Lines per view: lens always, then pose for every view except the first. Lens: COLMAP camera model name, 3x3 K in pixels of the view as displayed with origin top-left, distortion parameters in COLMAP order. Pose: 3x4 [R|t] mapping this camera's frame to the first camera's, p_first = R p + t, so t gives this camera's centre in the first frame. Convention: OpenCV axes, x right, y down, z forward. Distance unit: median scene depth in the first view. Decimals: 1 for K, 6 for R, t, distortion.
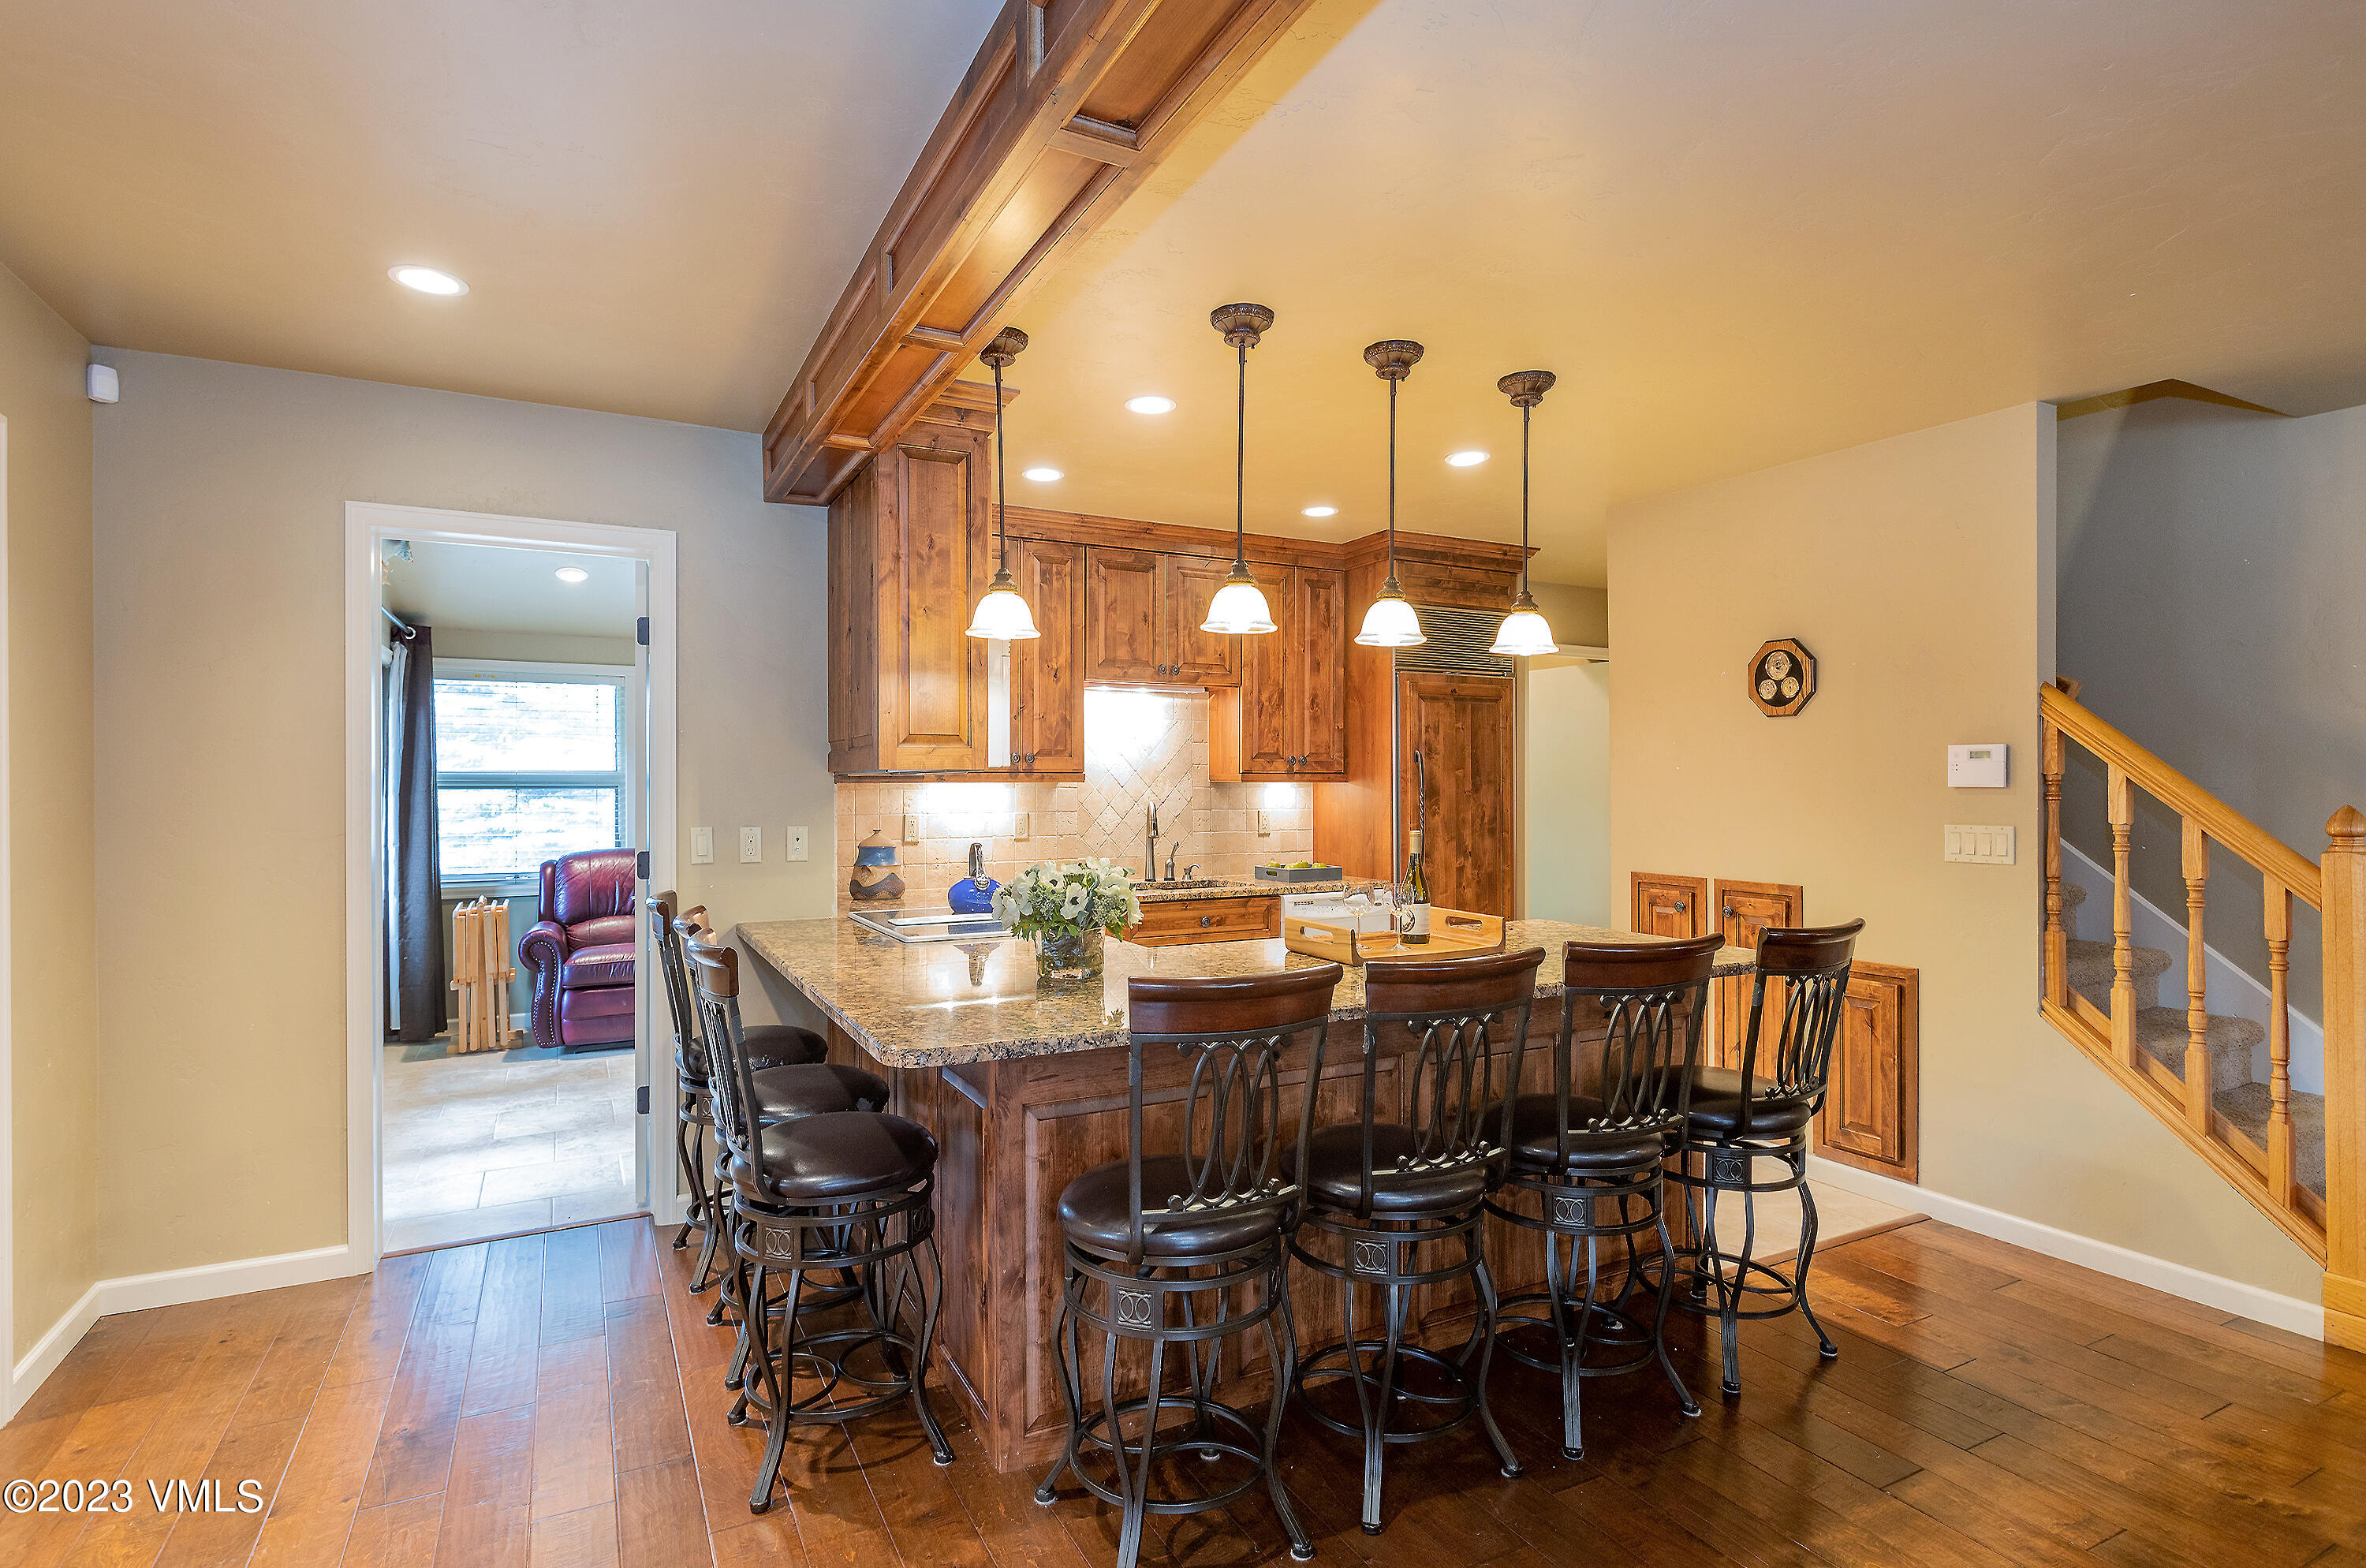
lens RADIAL K [[1200.0, 0, 1183.0], [0, 1200.0, 784.0], [0, 0, 1]] dist [0.000927, 0.000004]
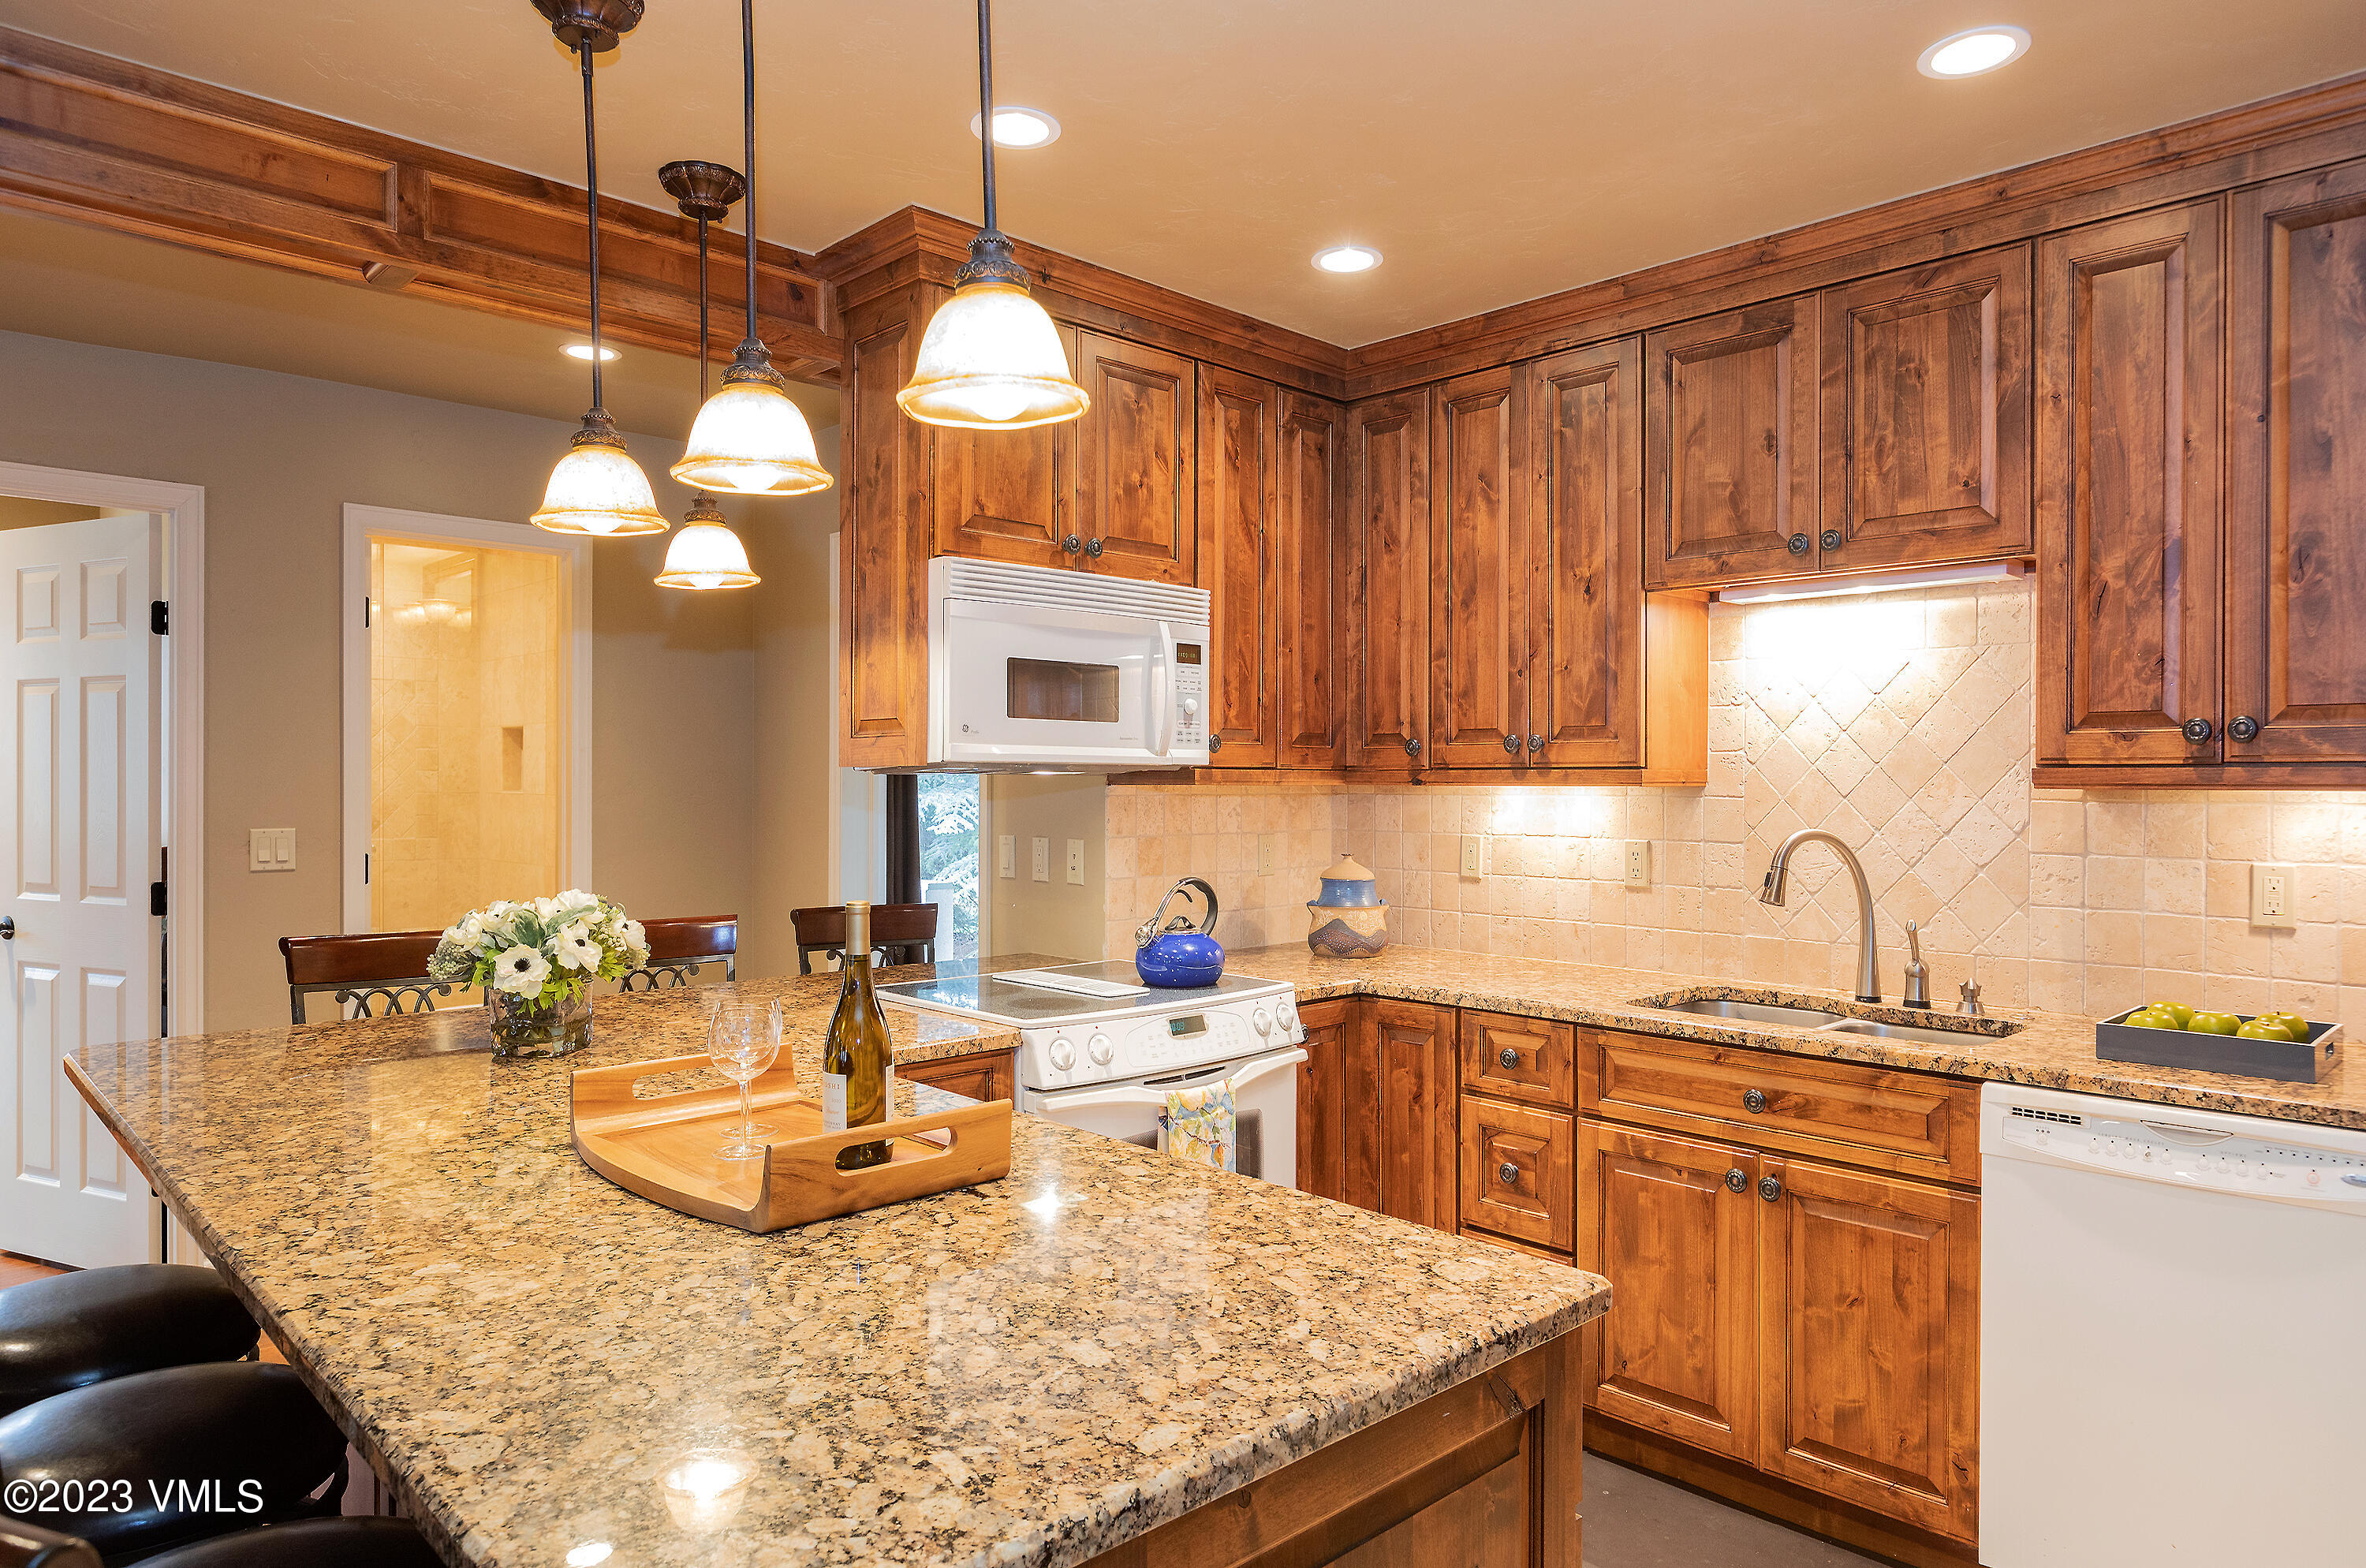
lens RADIAL K [[1433.4, 0, 1183.0], [0, 1433.4, 784.0], [0, 0, 1]] dist [0.000858, -0.000594]
pose [[0.265968, 0.003825, -0.963974, 0.459338], [-0.003229, 0.999990, 0.003077, -0.003600], [0.963976, 0.002294, 0.265978, 0.630676]]
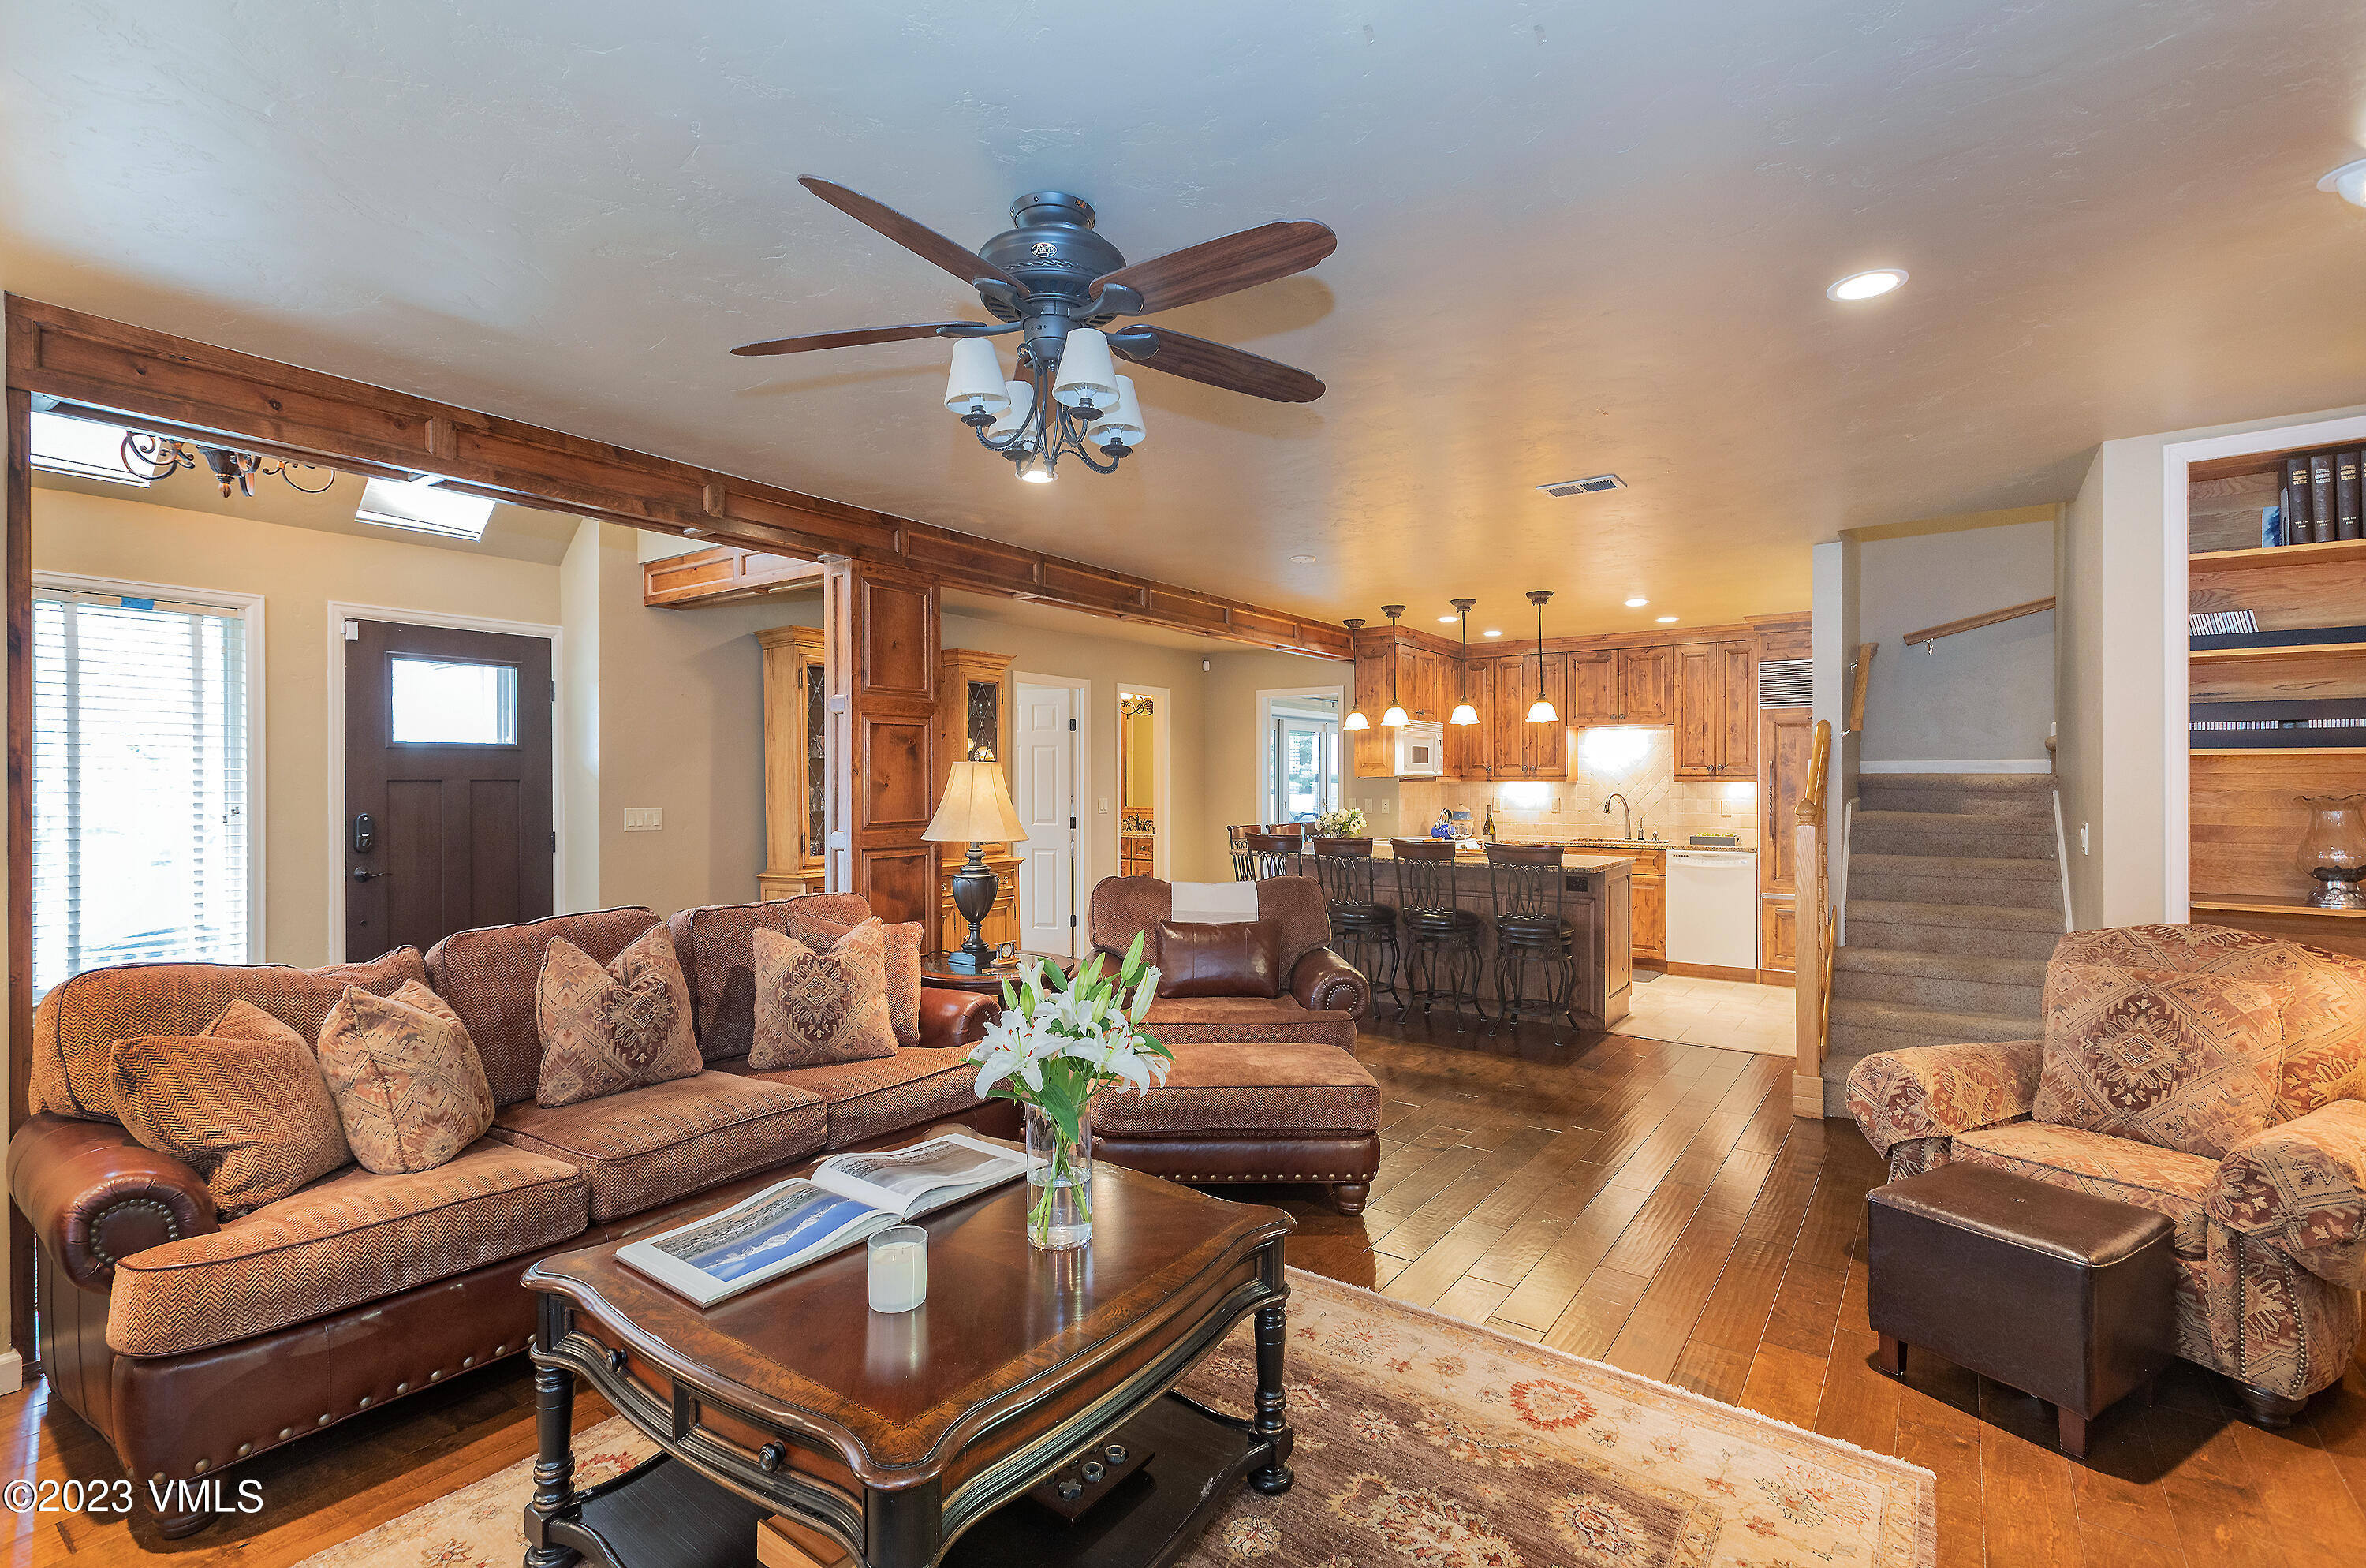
lens RADIAL K [[1054.8, 0, 1183.0], [0, 1054.8, 784.0], [0, 0, 1]] dist [-0.000945, 0.000153]
pose [[0.440554, 0.005161, -0.897711, 1.099566], [0.000725, 0.999981, 0.006105, -0.007502], [0.897726, -0.003340, 0.440542, -0.243748]]
